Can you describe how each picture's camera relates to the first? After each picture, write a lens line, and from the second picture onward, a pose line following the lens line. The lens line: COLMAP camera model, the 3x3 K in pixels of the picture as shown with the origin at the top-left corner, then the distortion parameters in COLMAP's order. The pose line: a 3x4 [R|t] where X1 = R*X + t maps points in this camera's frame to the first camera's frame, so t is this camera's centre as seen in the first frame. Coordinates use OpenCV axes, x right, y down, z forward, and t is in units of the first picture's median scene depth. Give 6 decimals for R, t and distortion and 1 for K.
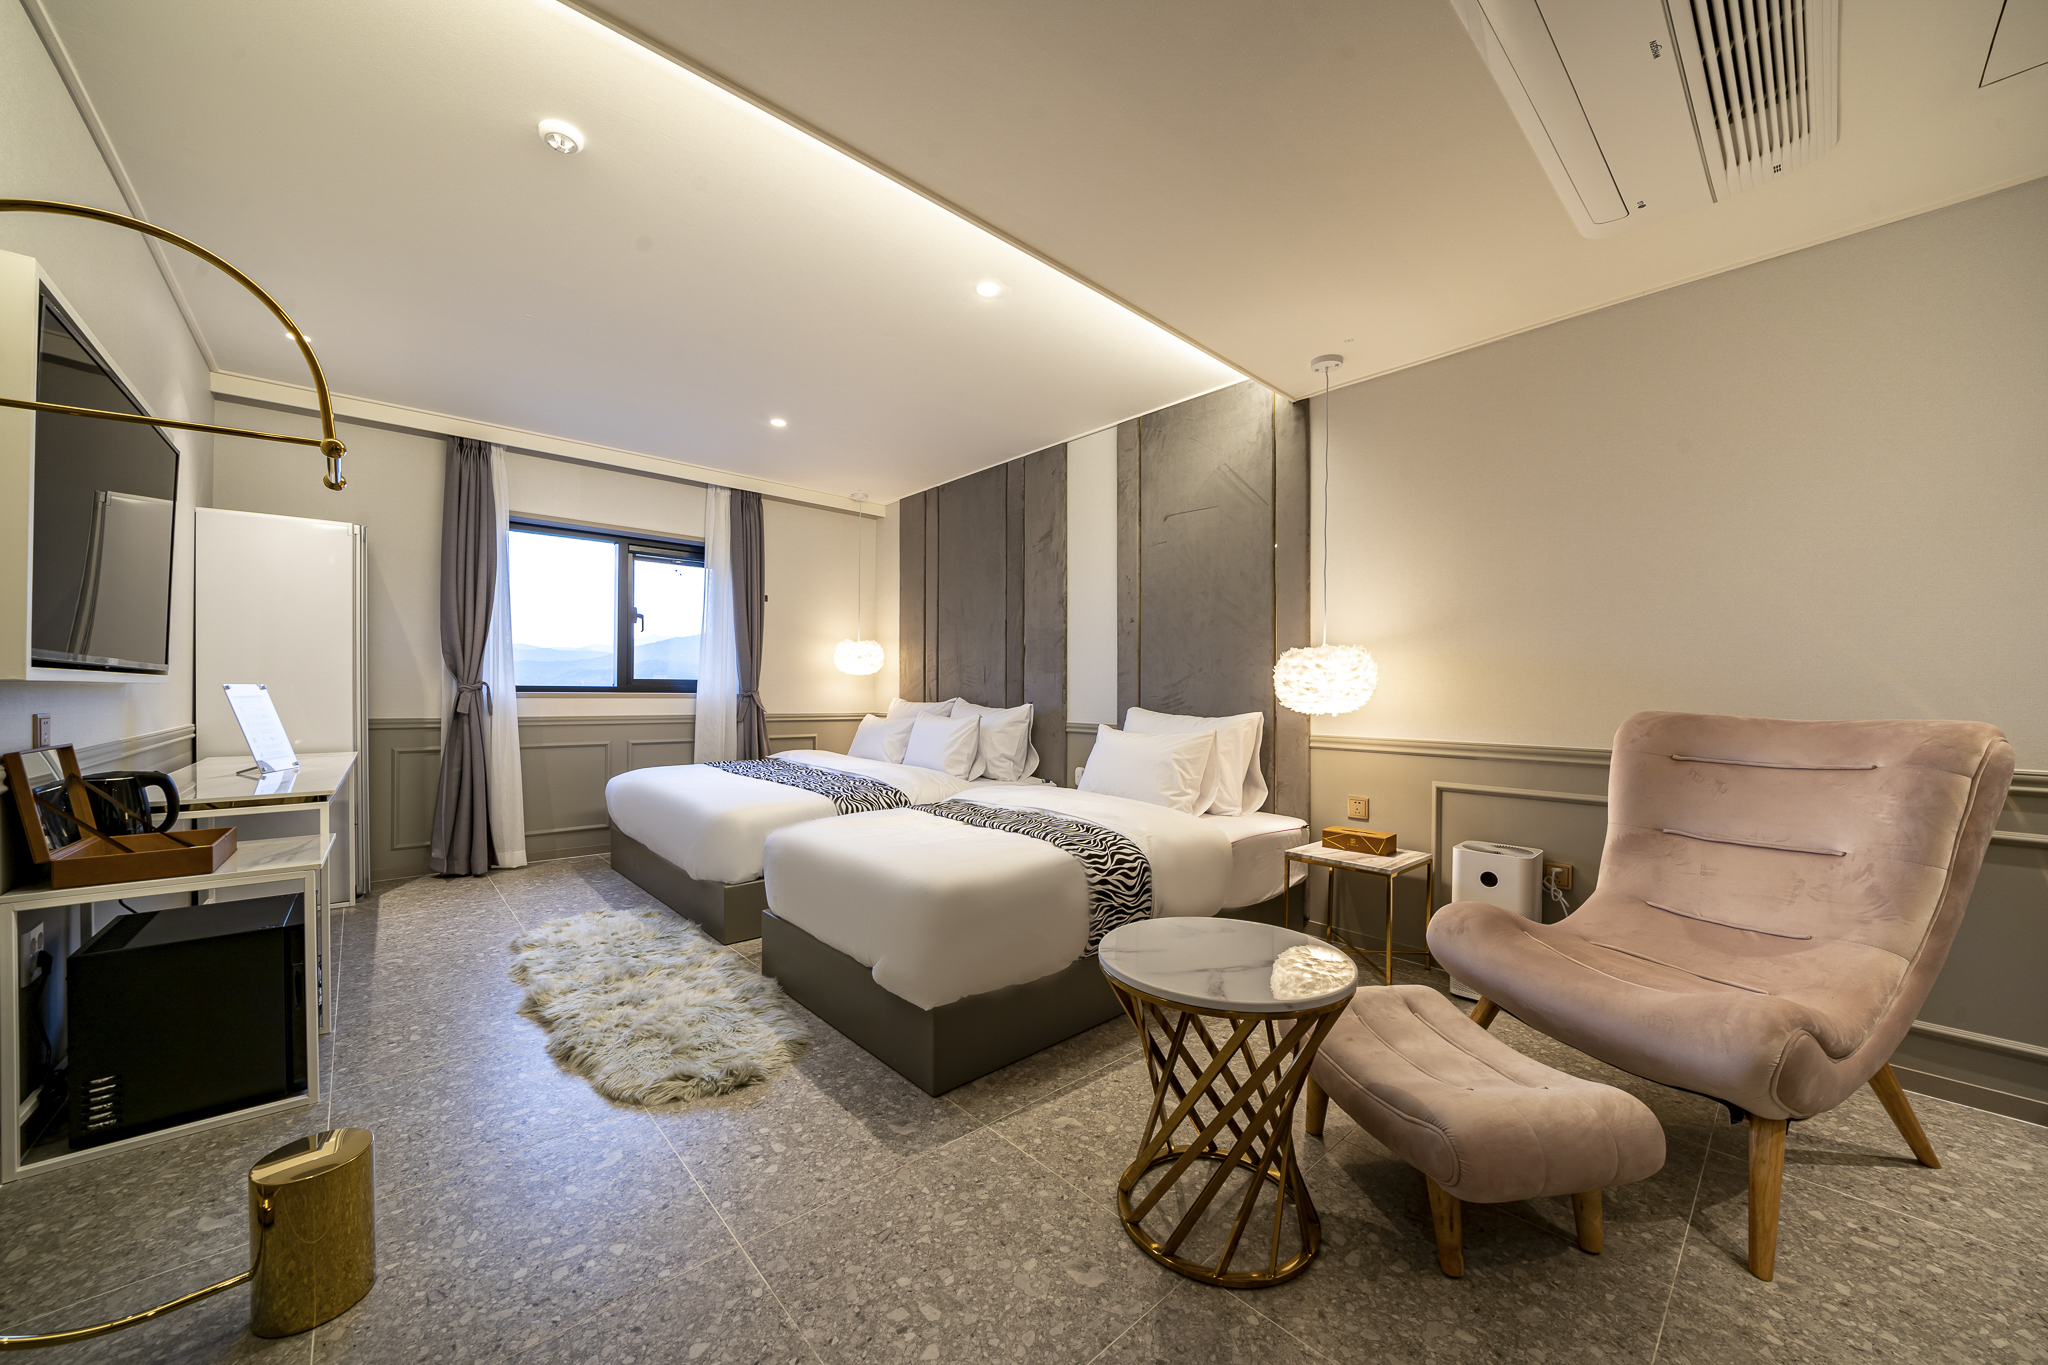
lens RADIAL K [[729.4, 0, 1019.1], [0, 729.4, 694.6], [0, 0, 1]] dist [-0.000052, -0.000057]
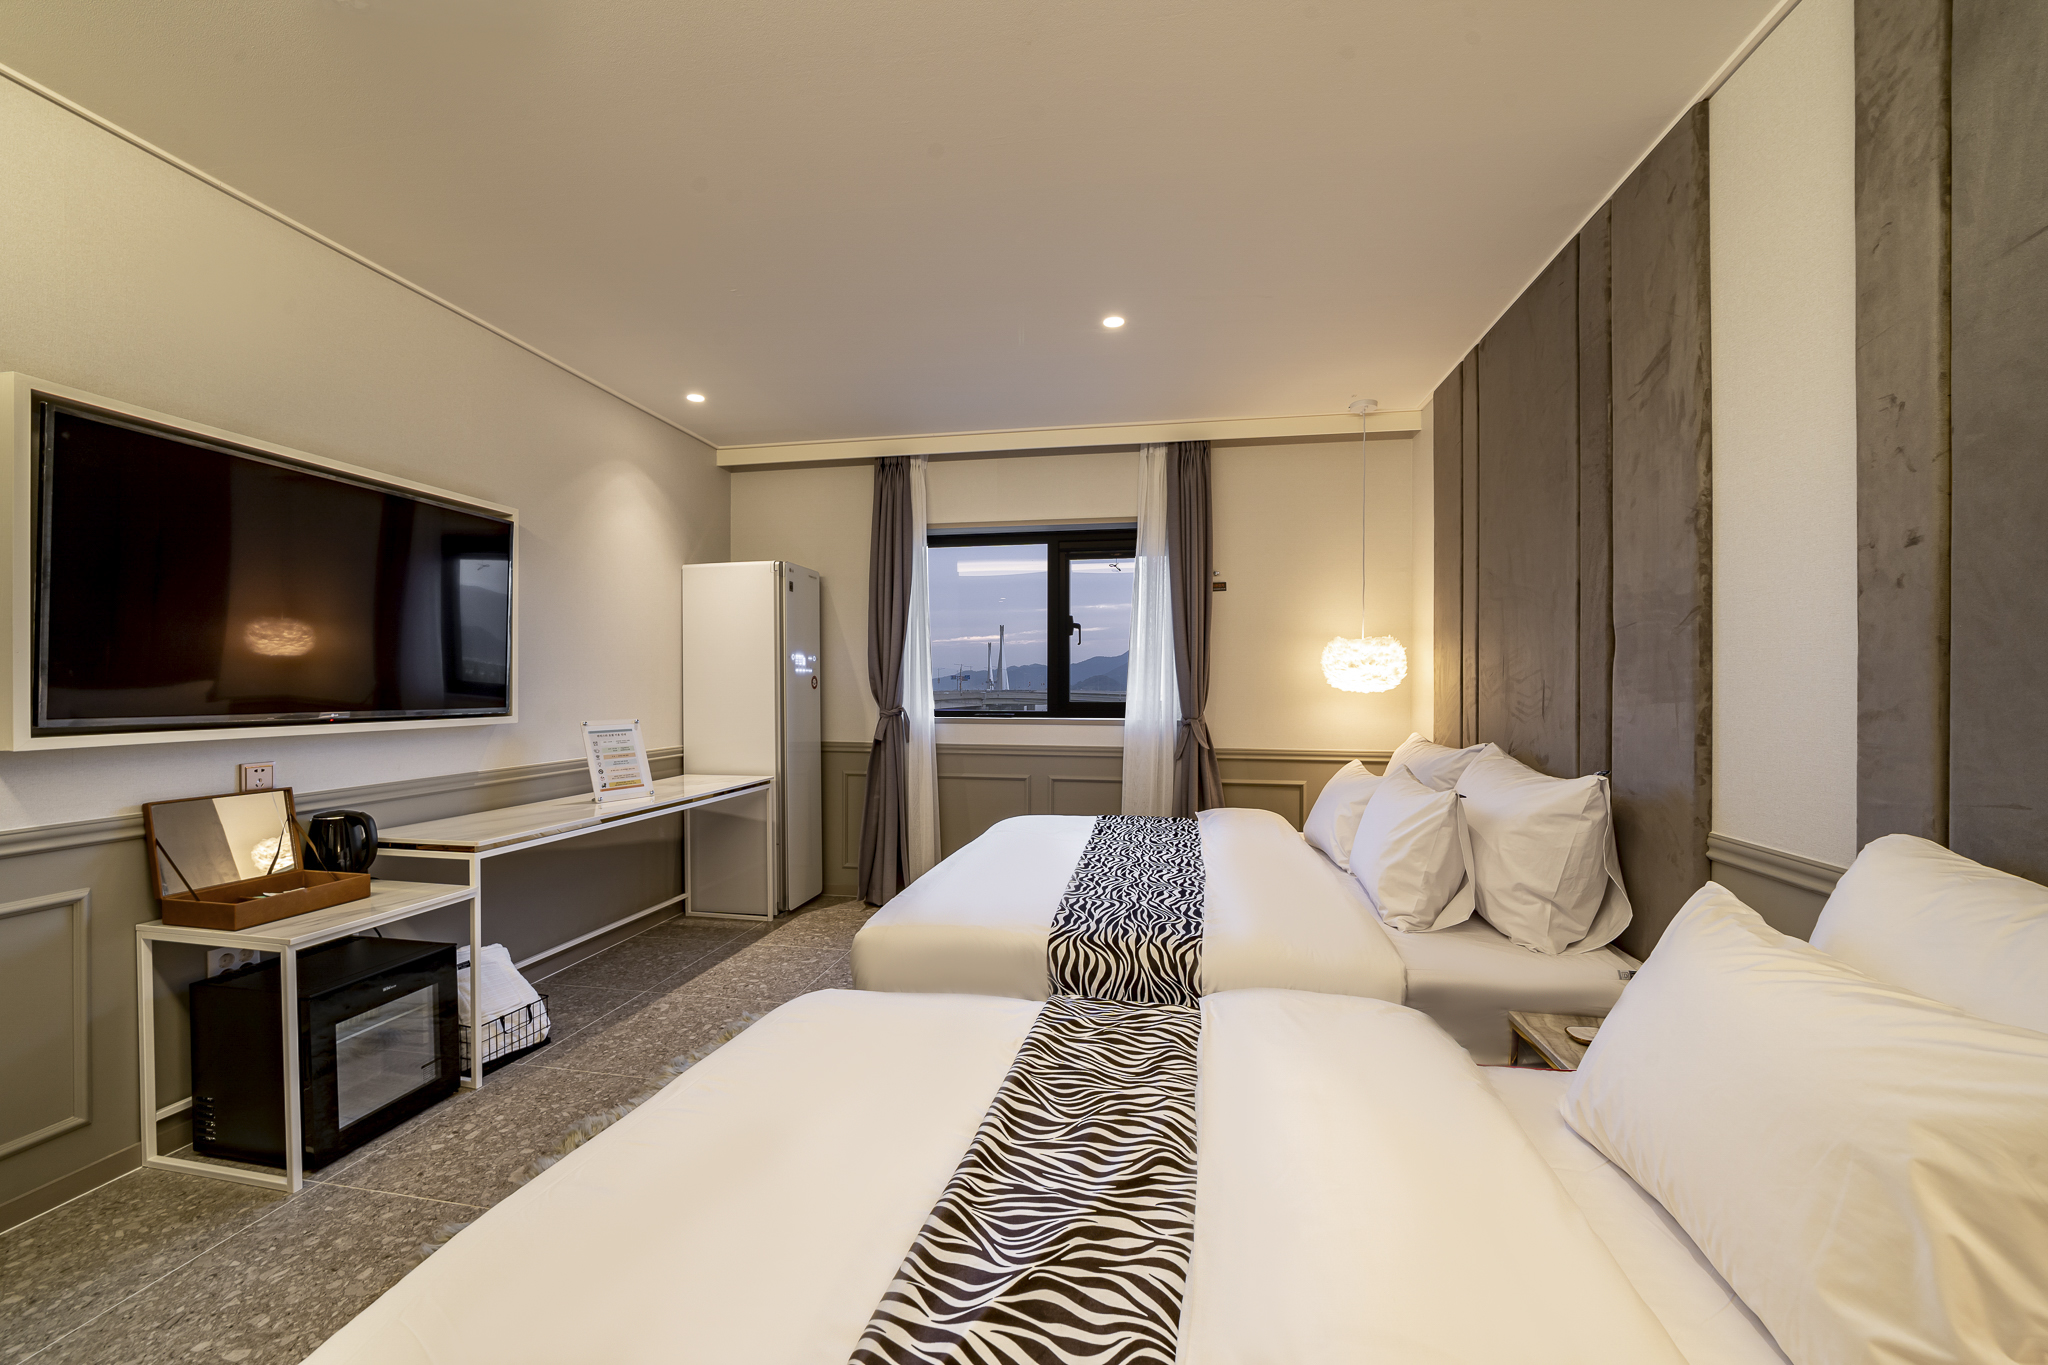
lens RADIAL K [[782.0, 0, 1027.4], [0, 782.0, 692.2], [0, 0, 1]] dist [0.000452, -0.000221]
pose [[0.615713, 0.000969, -0.787970, 0.167131], [-0.001893, 0.999998, -0.000250, -0.034767], [0.787968, 0.001646, 0.615714, 0.467813]]
